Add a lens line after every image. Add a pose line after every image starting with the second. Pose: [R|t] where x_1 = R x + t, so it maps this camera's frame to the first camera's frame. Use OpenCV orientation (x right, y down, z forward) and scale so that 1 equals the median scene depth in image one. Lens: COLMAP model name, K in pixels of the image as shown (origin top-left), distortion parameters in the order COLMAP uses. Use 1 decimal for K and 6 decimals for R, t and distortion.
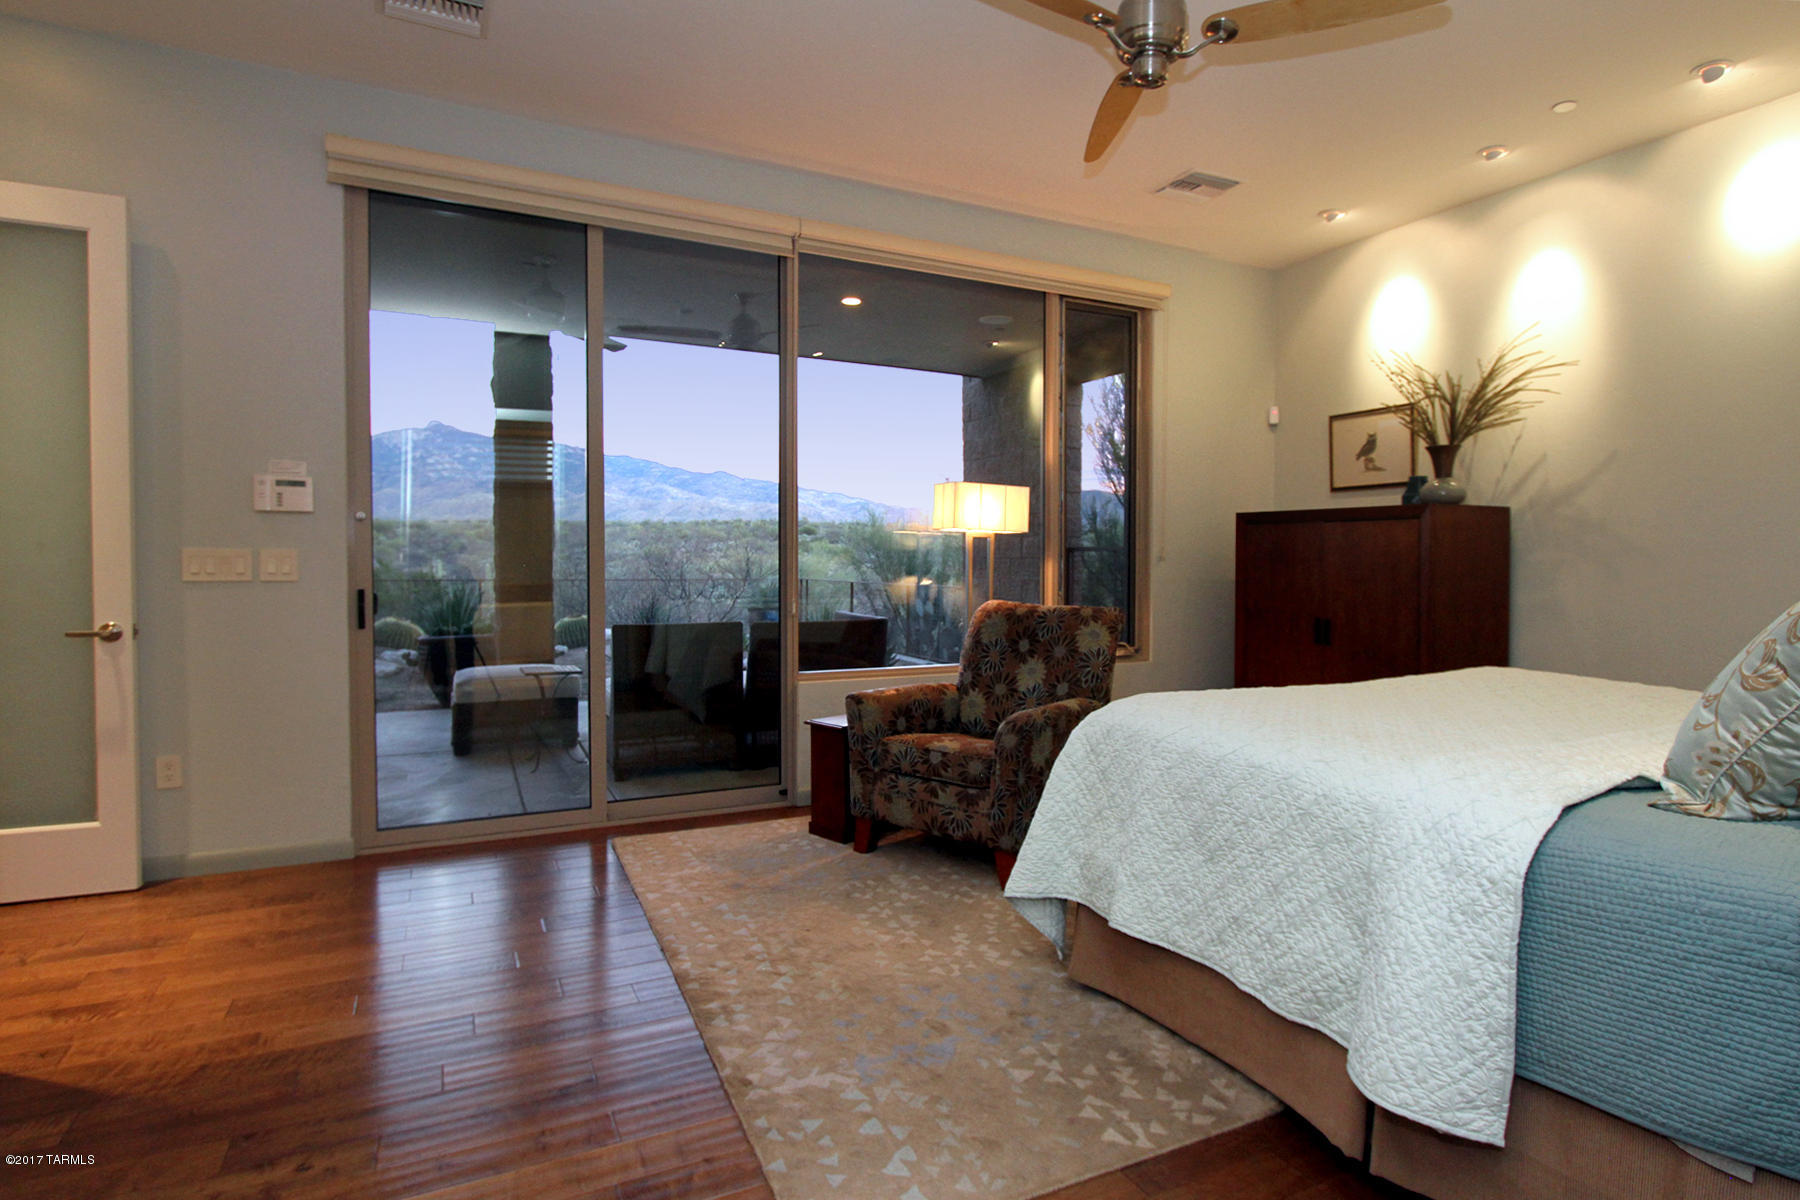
lens RADIAL K [[852.4, 0, 820.6], [0, 852.4, 561.7], [0, 0, 1]] dist [0.001591, -0.000483]
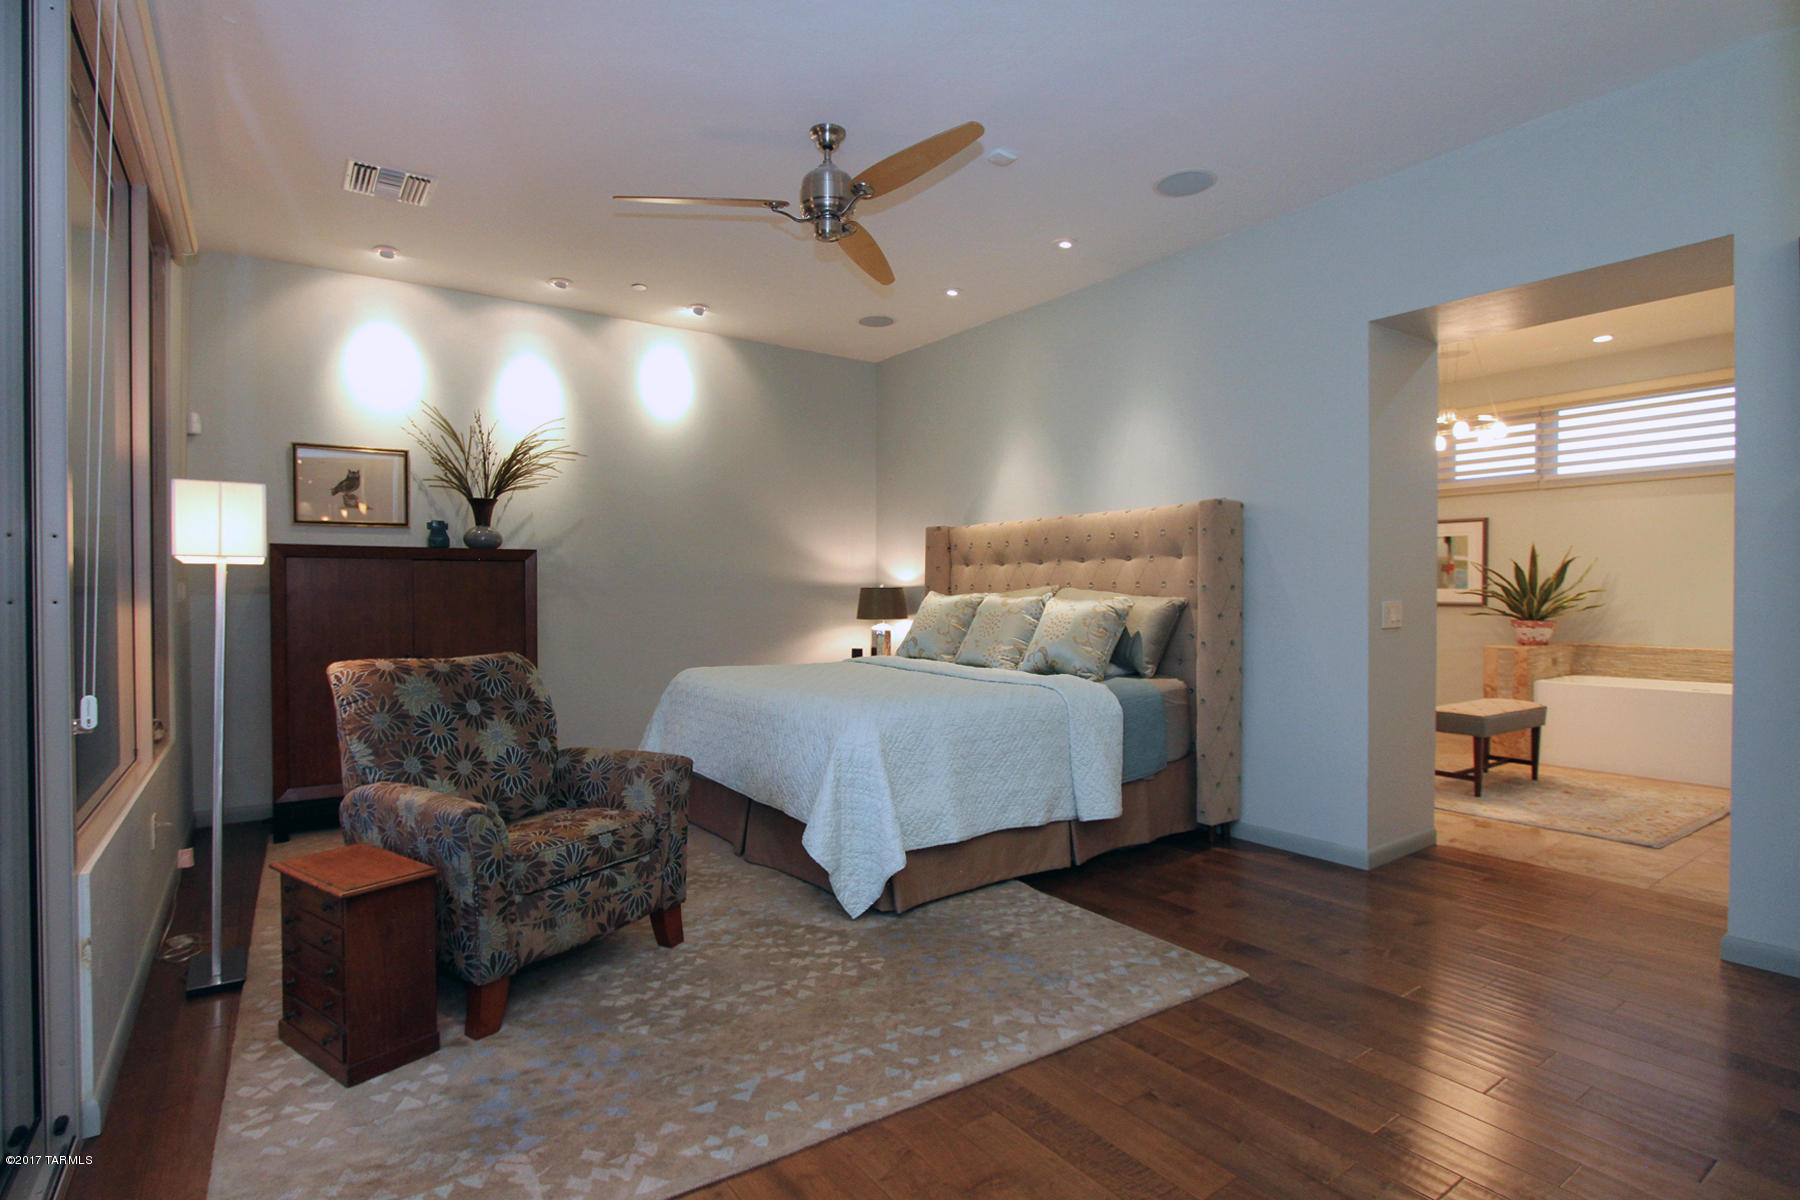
lens RADIAL K [[880.0, 0, 895.9], [0, 880.0, 600.7], [0, 0, 1]] dist [-0.013039, 0.003254]
pose [[-0.139455, -0.014253, 0.990126, -0.644488], [0.008740, 0.999840, 0.015624, -0.011982], [-0.990190, 0.010833, -0.139308, 0.727041]]
